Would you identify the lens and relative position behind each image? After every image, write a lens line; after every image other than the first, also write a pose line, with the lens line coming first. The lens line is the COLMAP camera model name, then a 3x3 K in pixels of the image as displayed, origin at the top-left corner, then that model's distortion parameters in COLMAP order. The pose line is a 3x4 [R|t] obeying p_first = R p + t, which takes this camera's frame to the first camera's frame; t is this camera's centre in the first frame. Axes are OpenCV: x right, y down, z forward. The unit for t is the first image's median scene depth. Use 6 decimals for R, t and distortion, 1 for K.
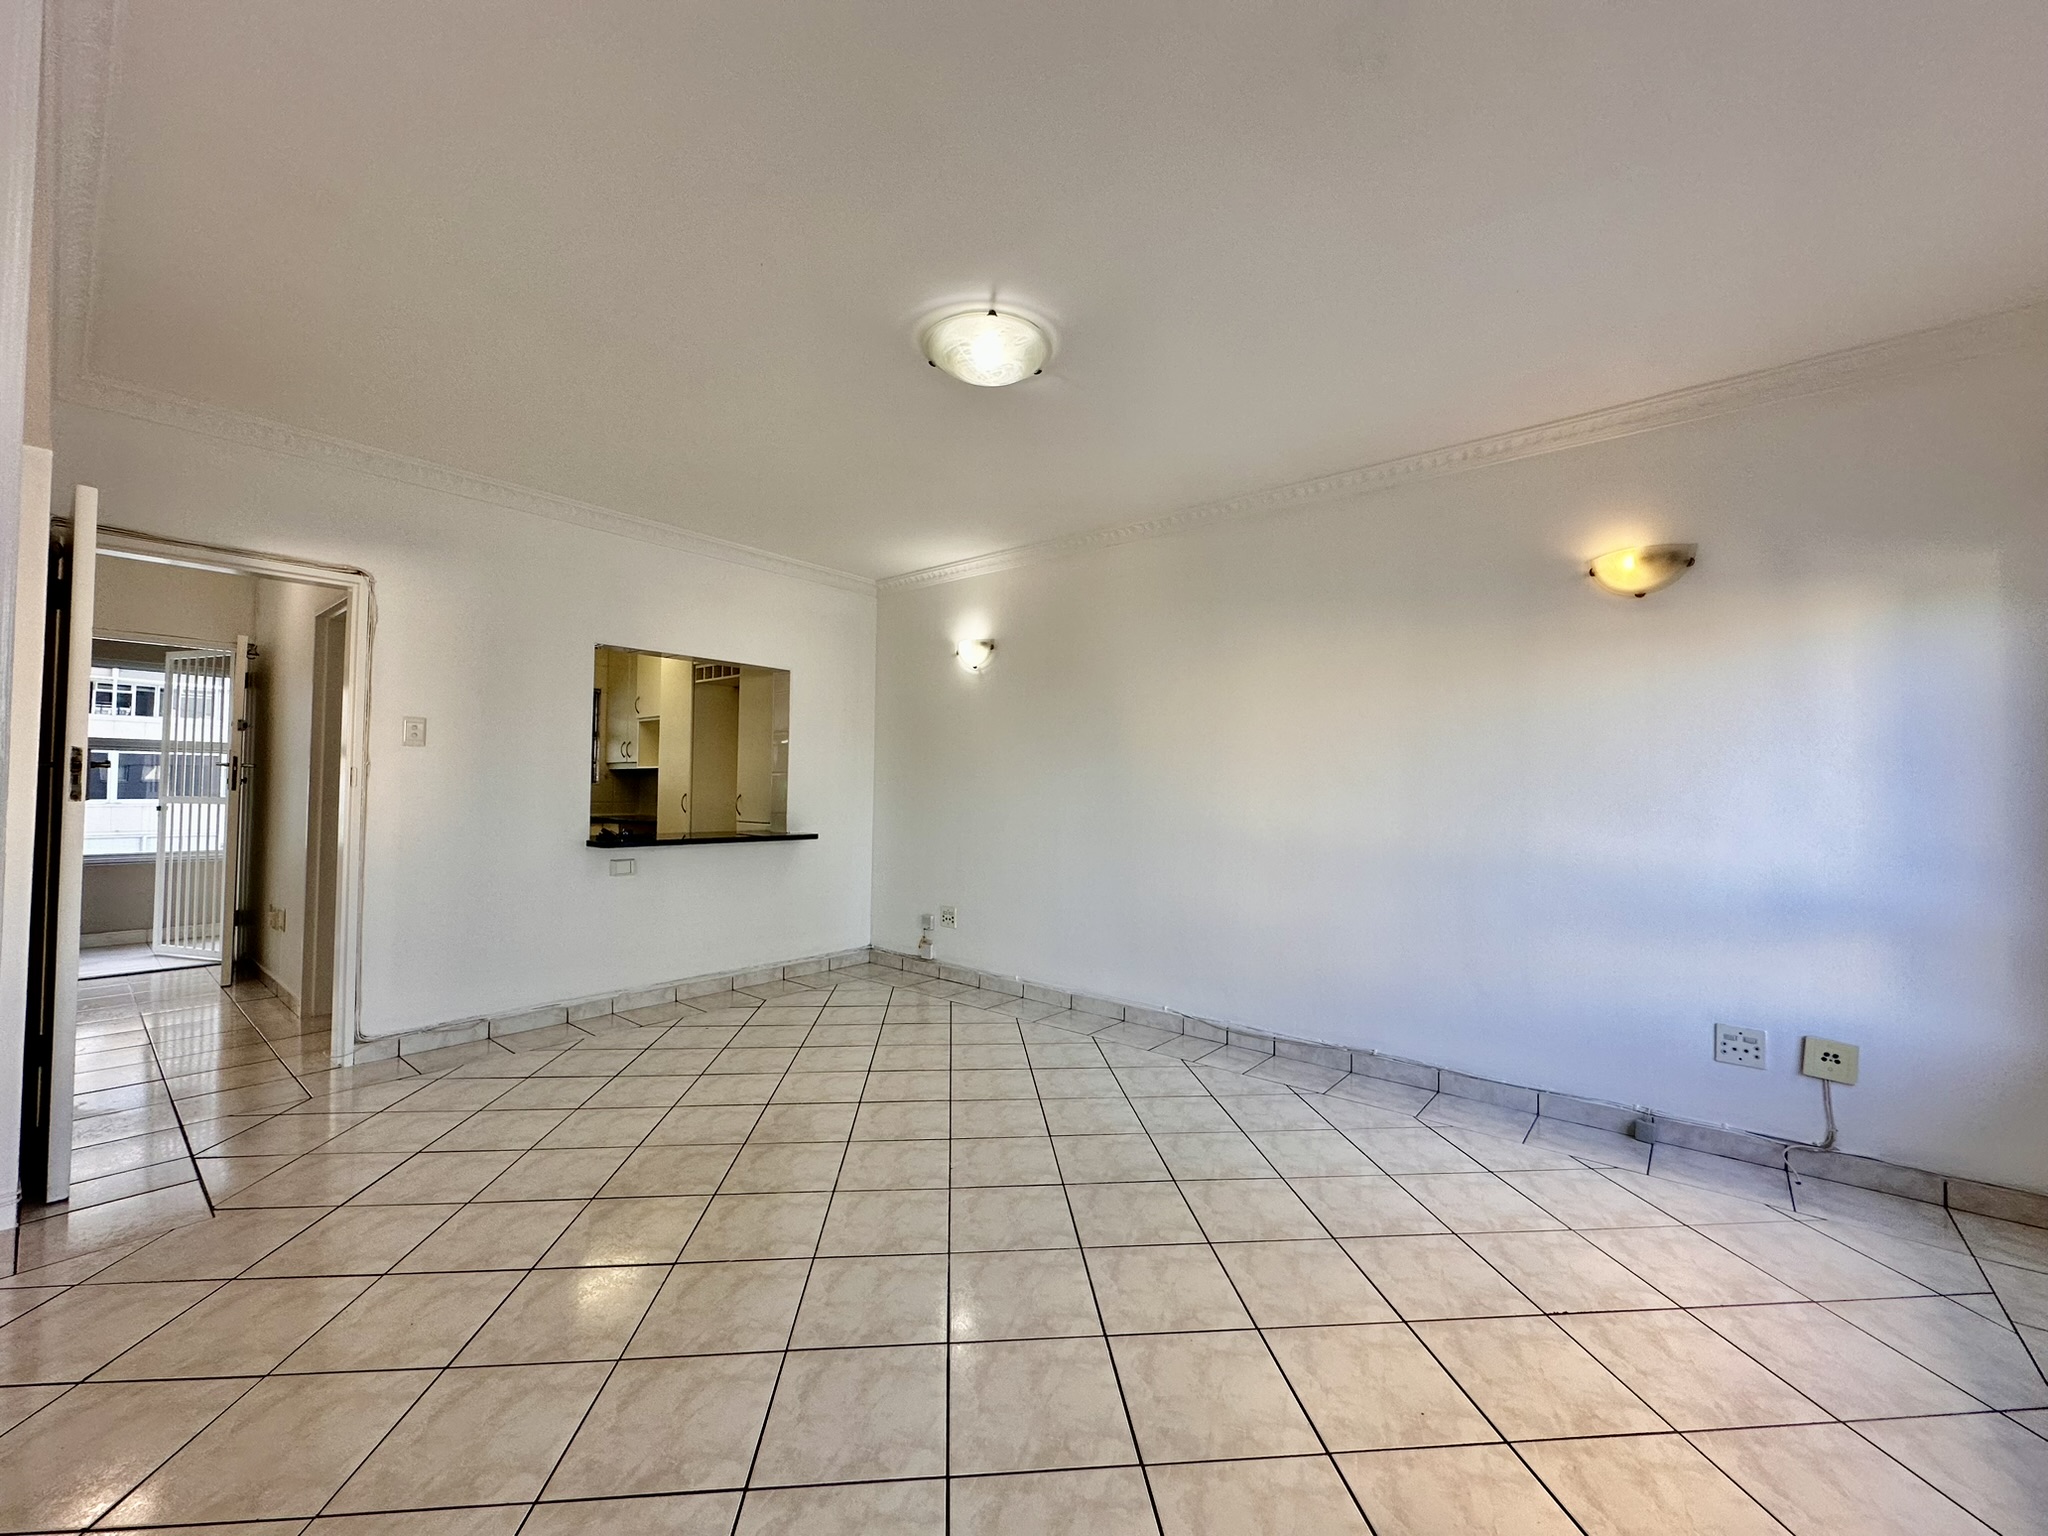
lens RADIAL K [[819.7, 0, 1024.0], [0, 819.7, 768.0], [0, 0, 1]] dist [-0.002052, 0.000120]
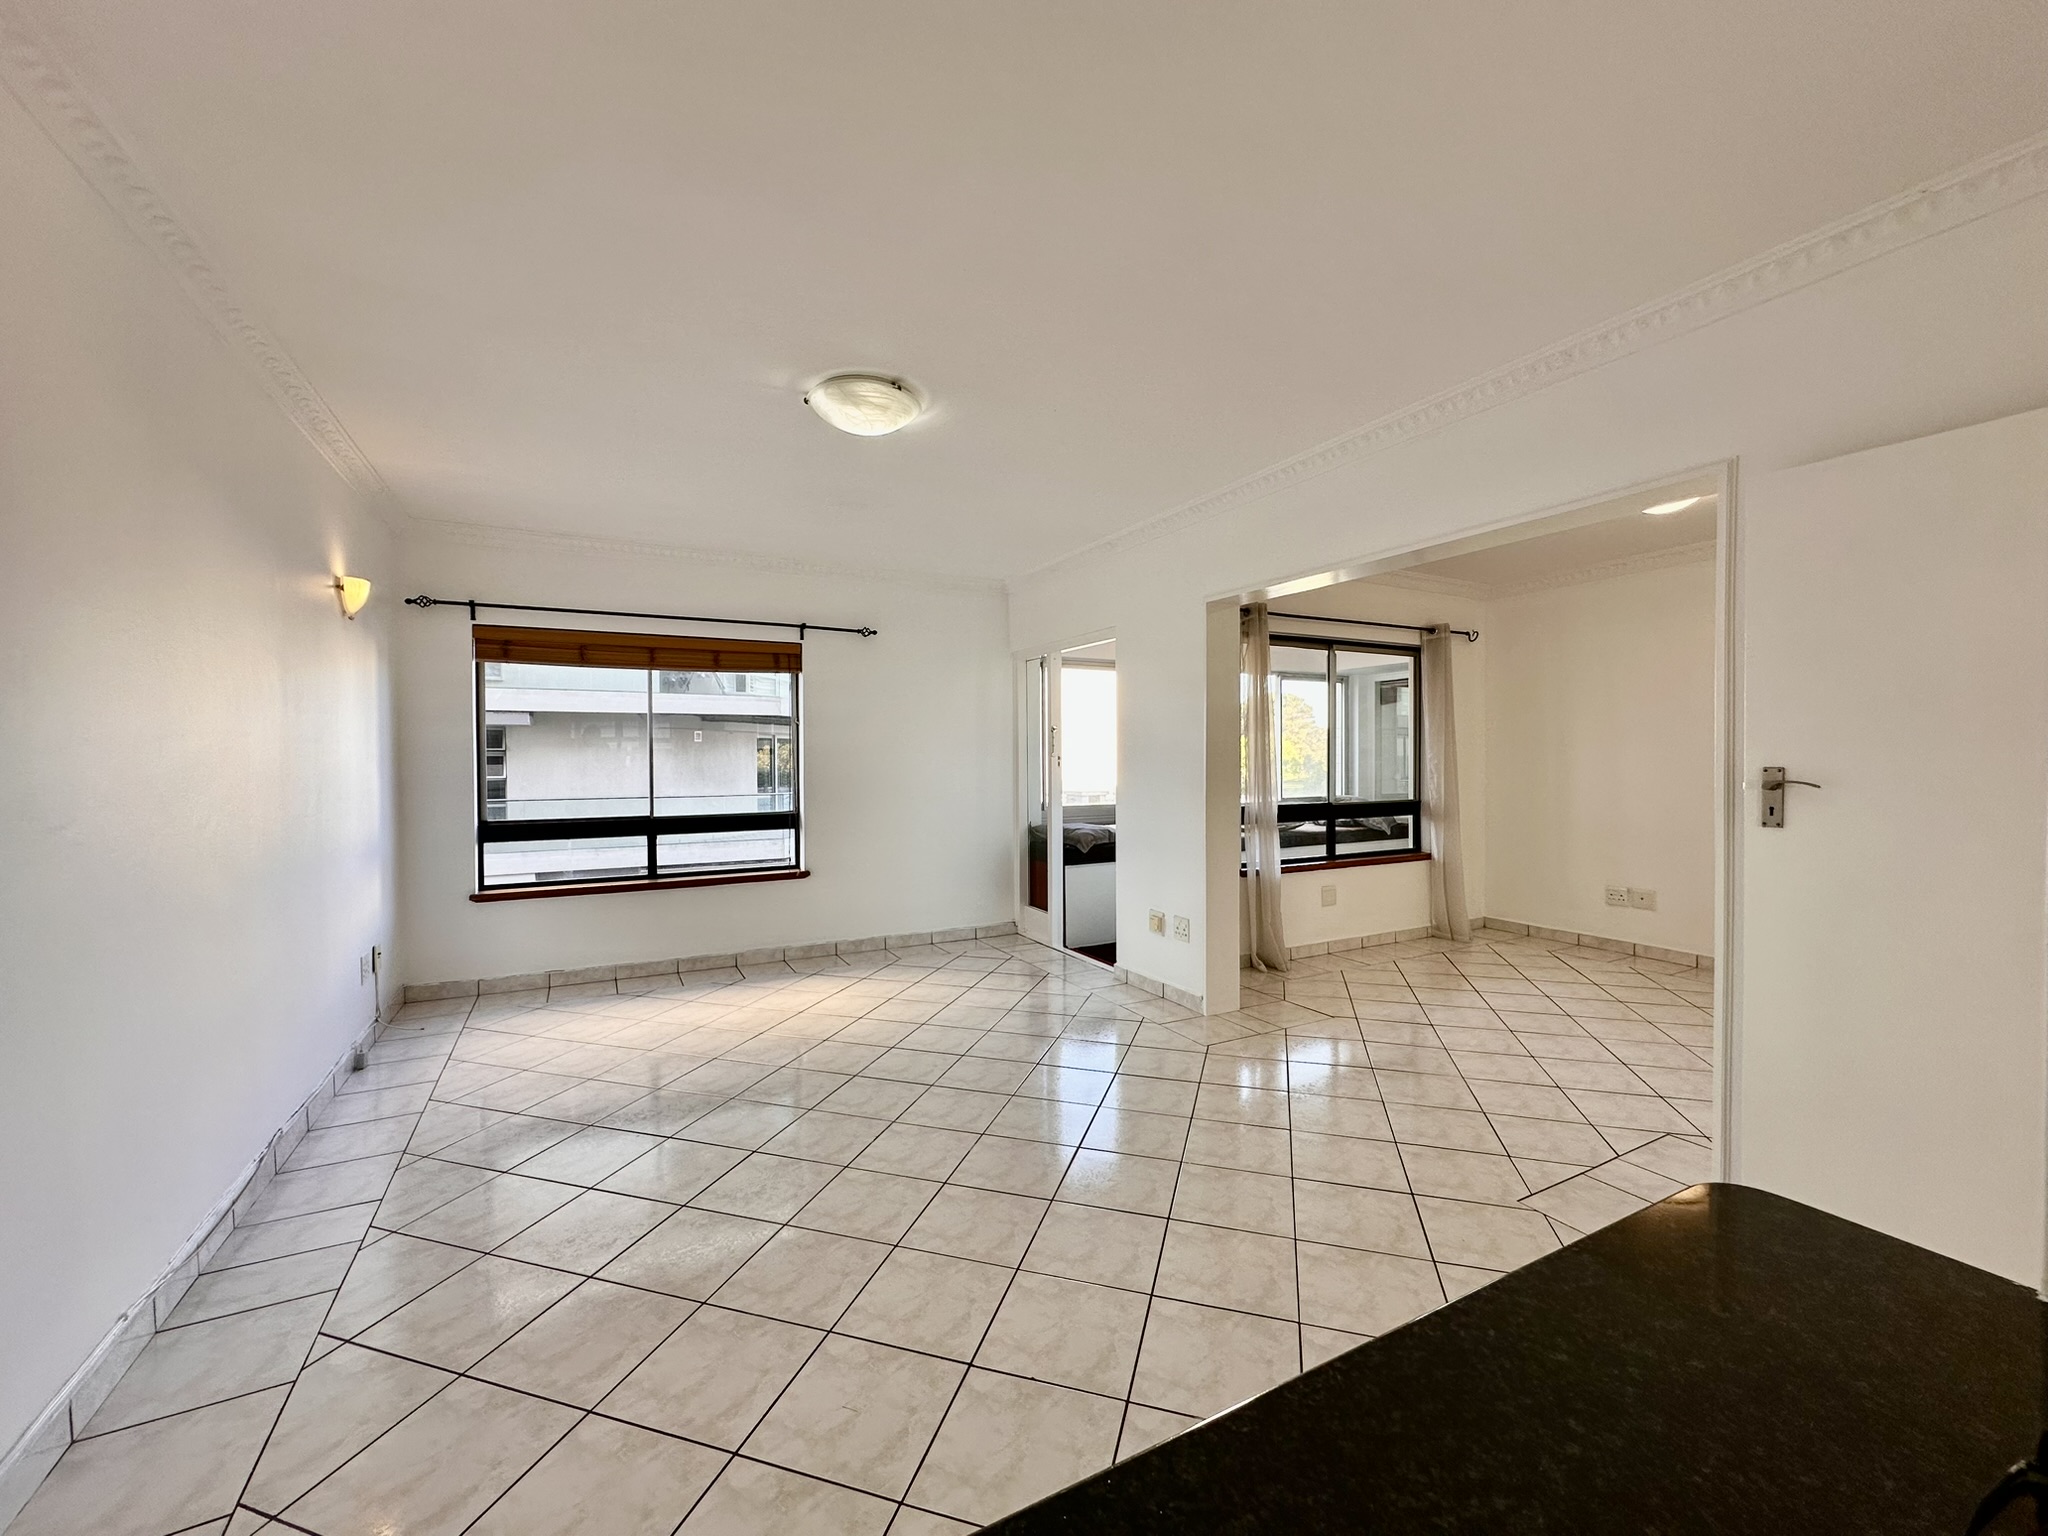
lens RADIAL K [[849.6, 0, 1032.7], [0, 849.6, 771.8], [0, 0, 1]] dist [0.020069, 0.000122]
pose [[-0.926025, -0.012064, 0.377269, -0.628374], [-0.013553, 0.999907, -0.001291, 0.002545], [-0.377218, -0.006309, -0.926103, 1.752244]]
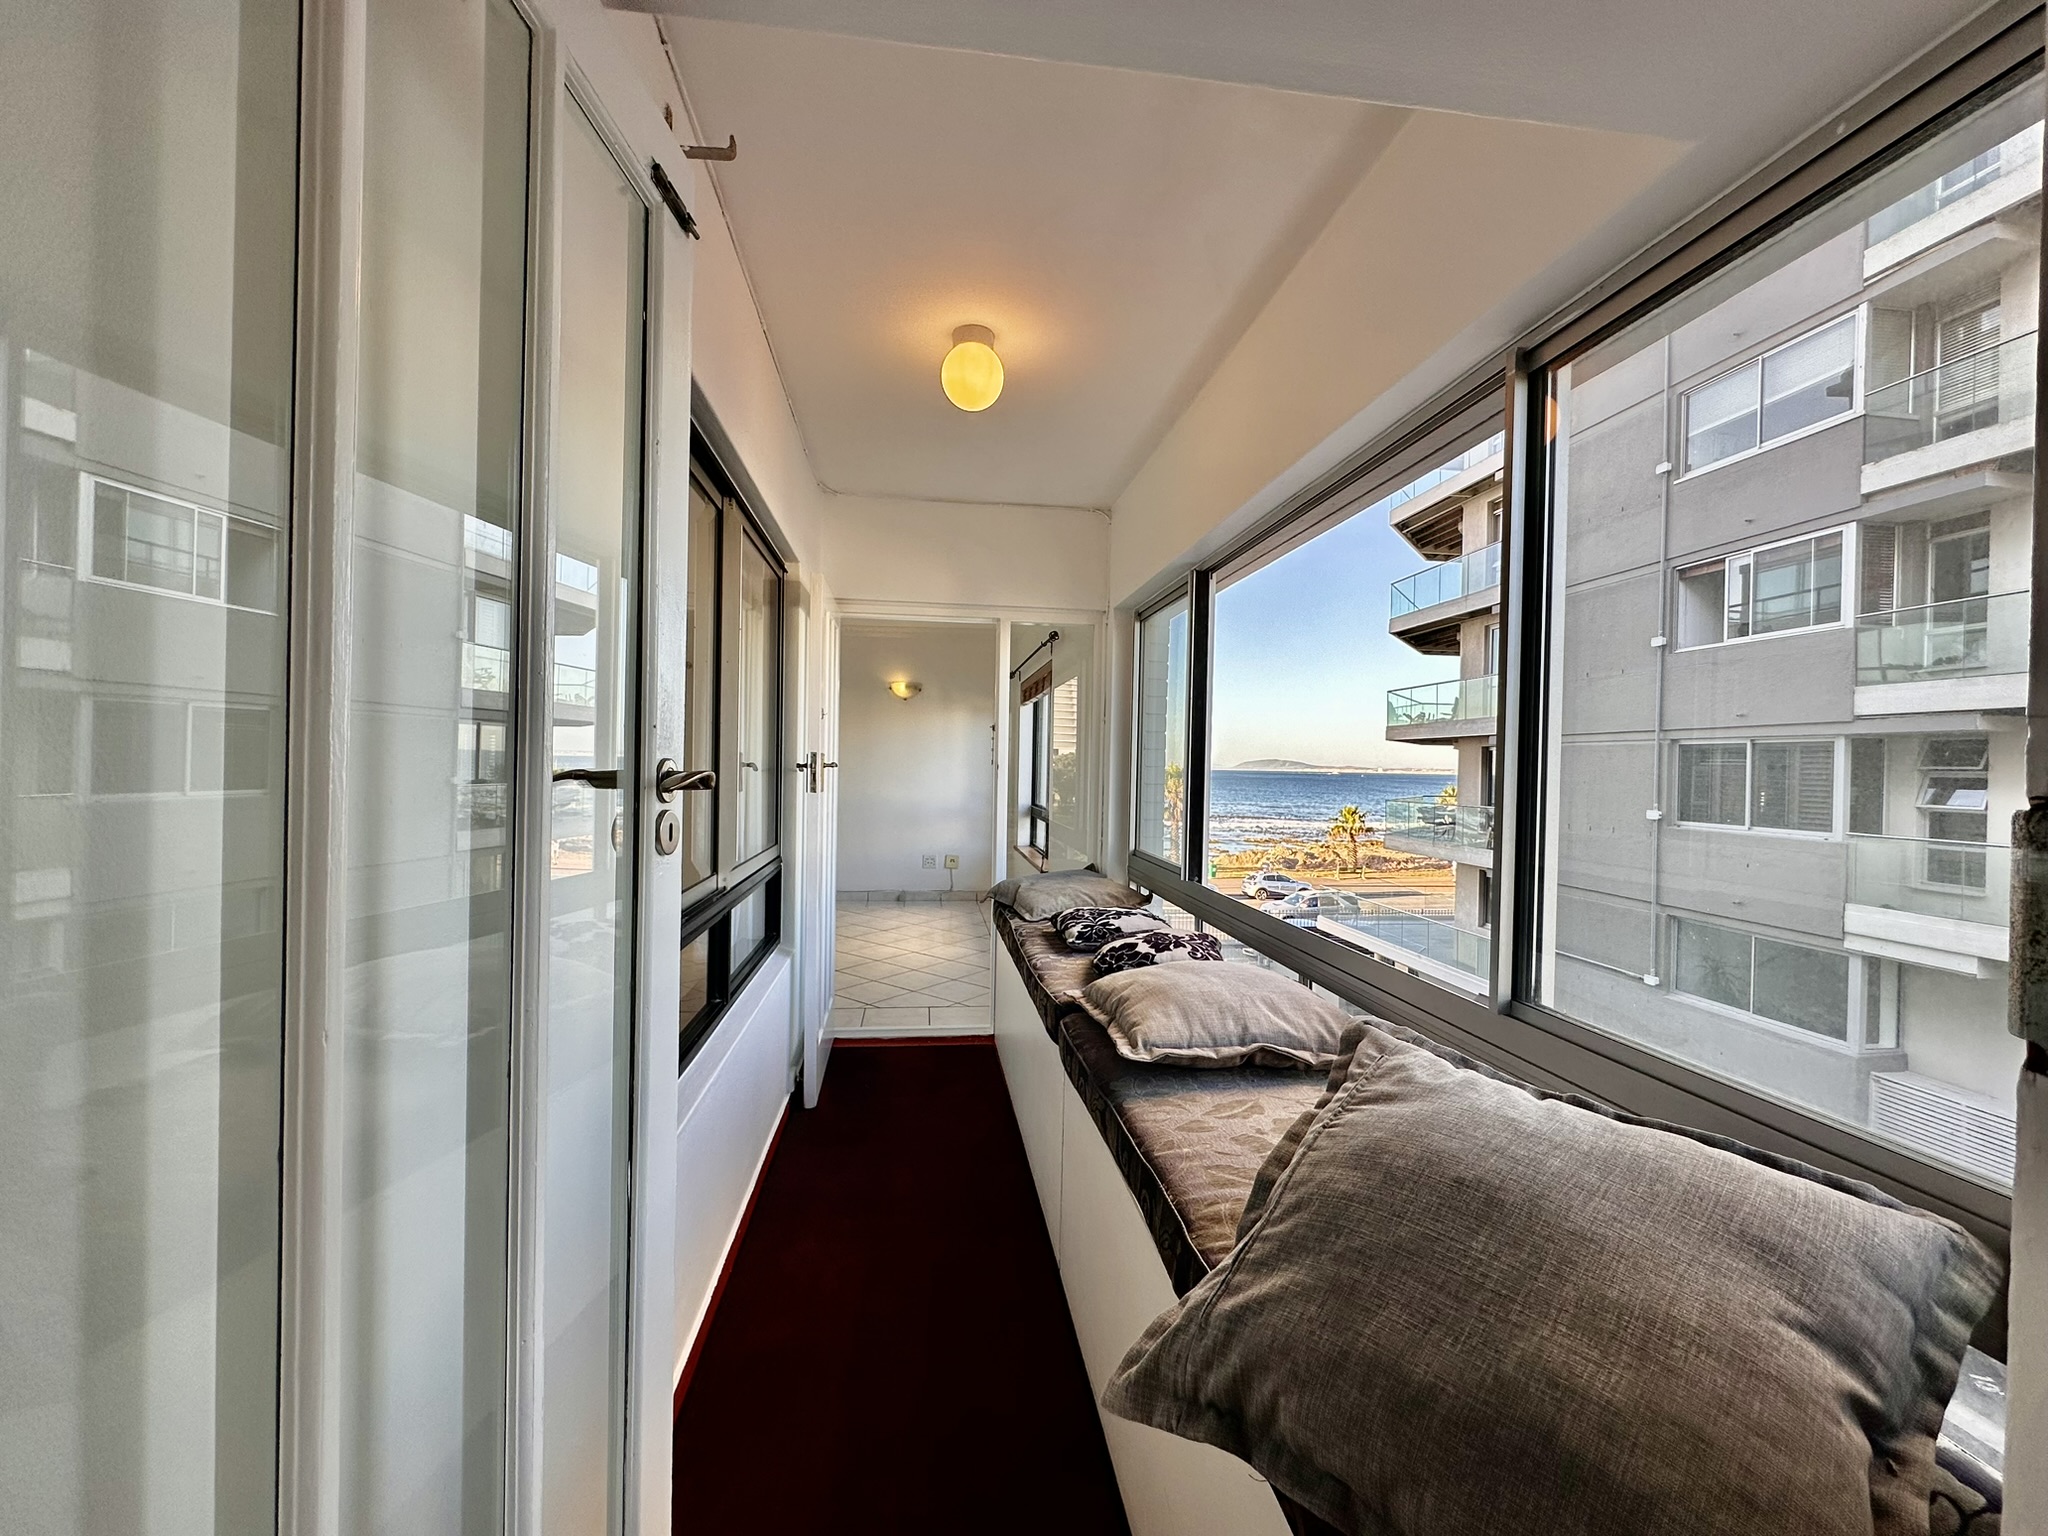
lens RADIAL K [[816.9, 0, 1026.5], [0, 816.9, 770.8], [0, 0, 1]] dist [-0.000755, -0.000123]
pose [[0.682240, -0.004350, 0.731115, -0.898783], [-0.026645, 0.999170, 0.030809, -0.068649], [-0.730642, -0.040500, 0.681558, -1.083126]]
